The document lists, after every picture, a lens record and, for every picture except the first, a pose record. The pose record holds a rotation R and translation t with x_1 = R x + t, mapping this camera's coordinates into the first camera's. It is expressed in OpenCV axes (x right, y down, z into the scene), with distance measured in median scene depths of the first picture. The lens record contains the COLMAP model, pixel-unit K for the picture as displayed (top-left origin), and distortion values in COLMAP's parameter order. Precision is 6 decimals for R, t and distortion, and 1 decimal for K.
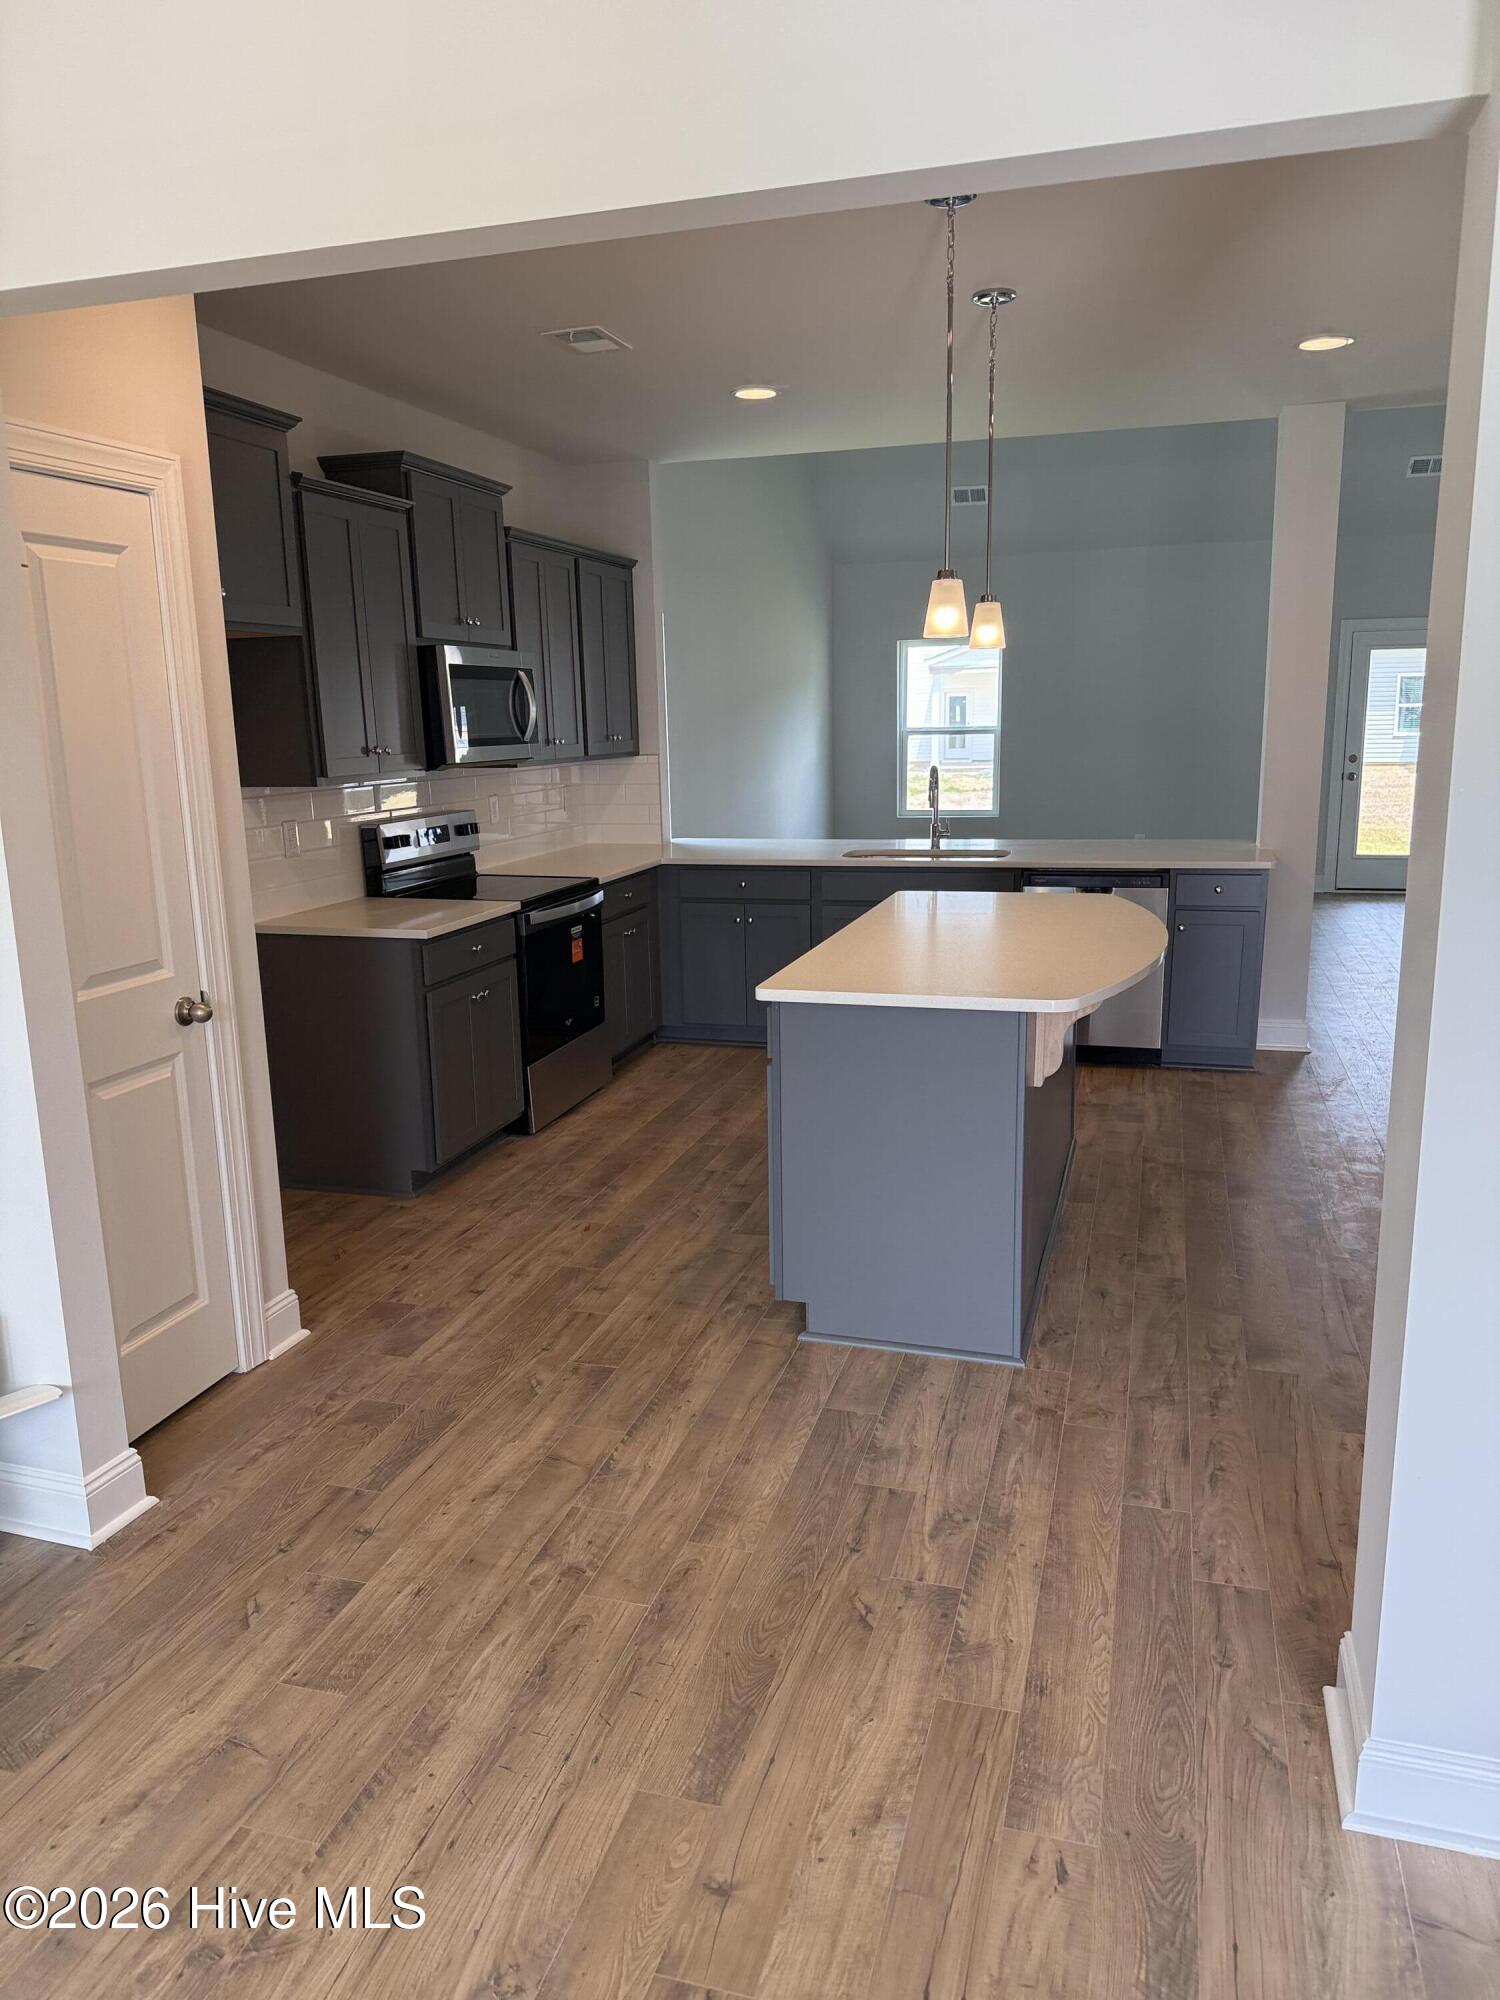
lens RADIAL K [[1421.2, 0, 749.1], [0, 1421.2, 994.2], [0, 0, 1]] dist [0.075169, -0.068363]
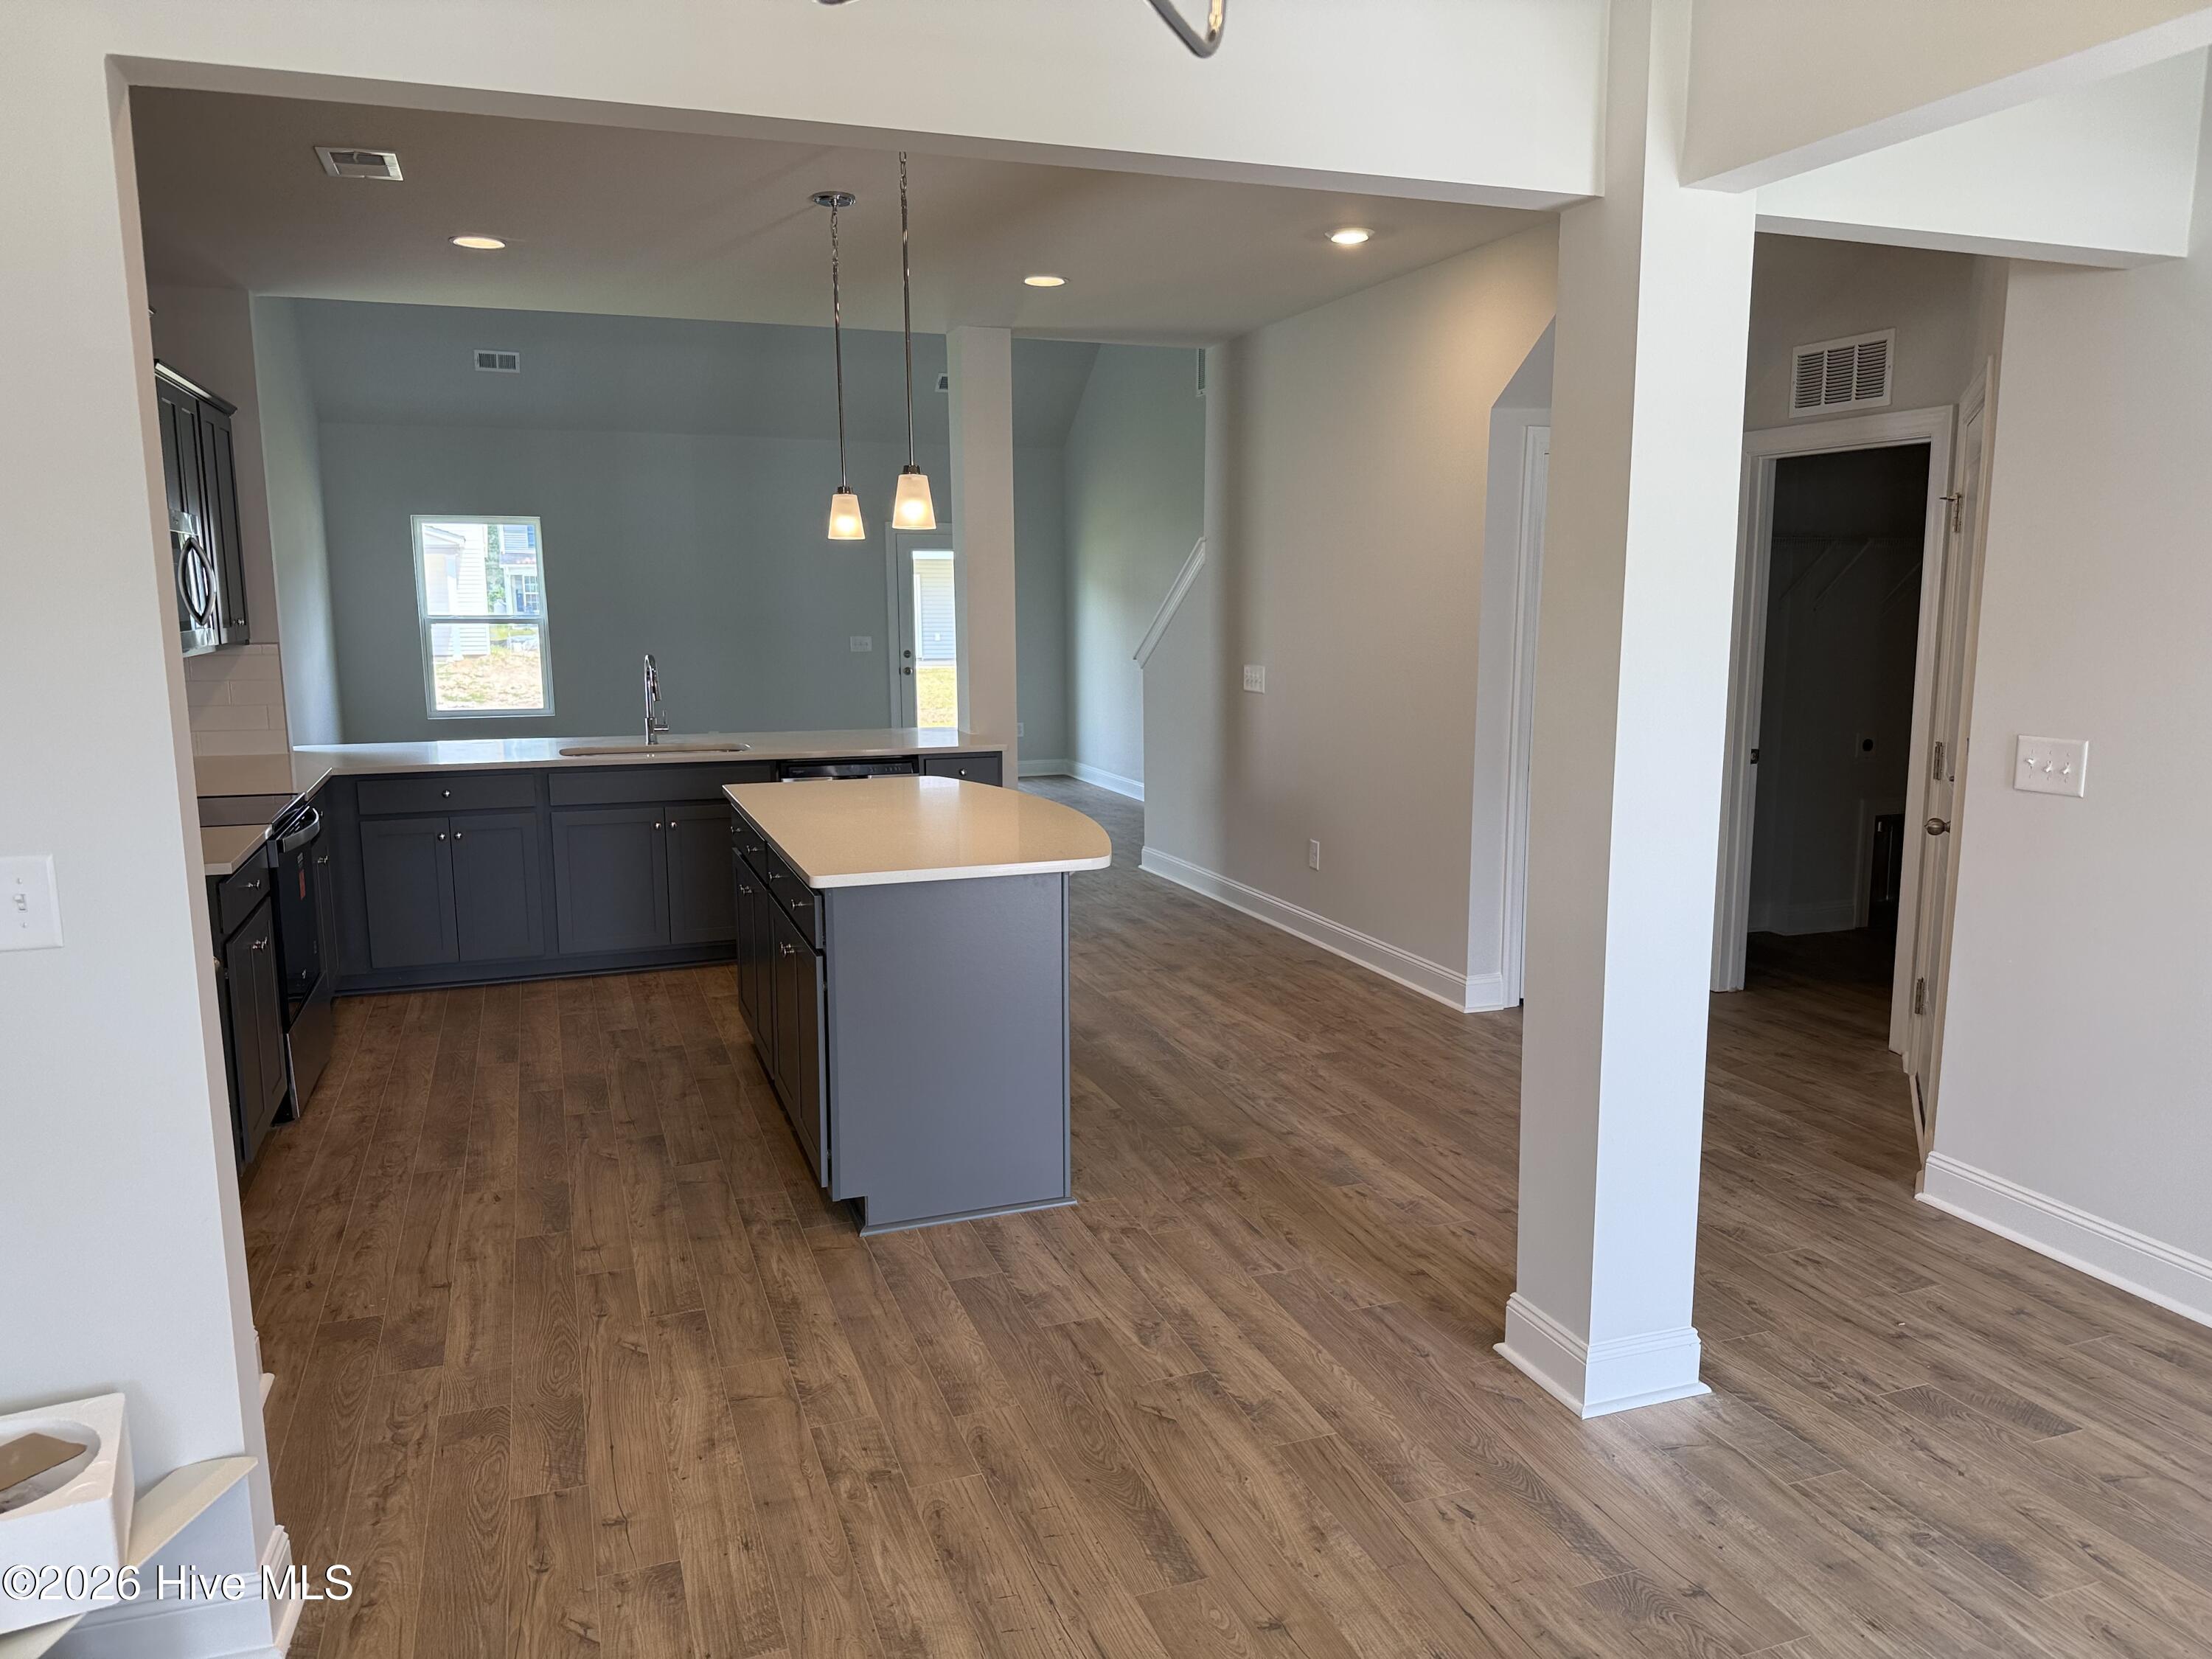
lens RADIAL K [[1571.8, 0, 1085.6], [0, 1571.8, 833.1], [0, 0, 1]] dist [0.075169, -0.068363]
pose [[0.810084, -0.082480, 0.580483, -0.505570], [0.111618, 0.993644, -0.014582, 0.001920], [-0.575591, 0.076605, 0.814142, 0.011424]]
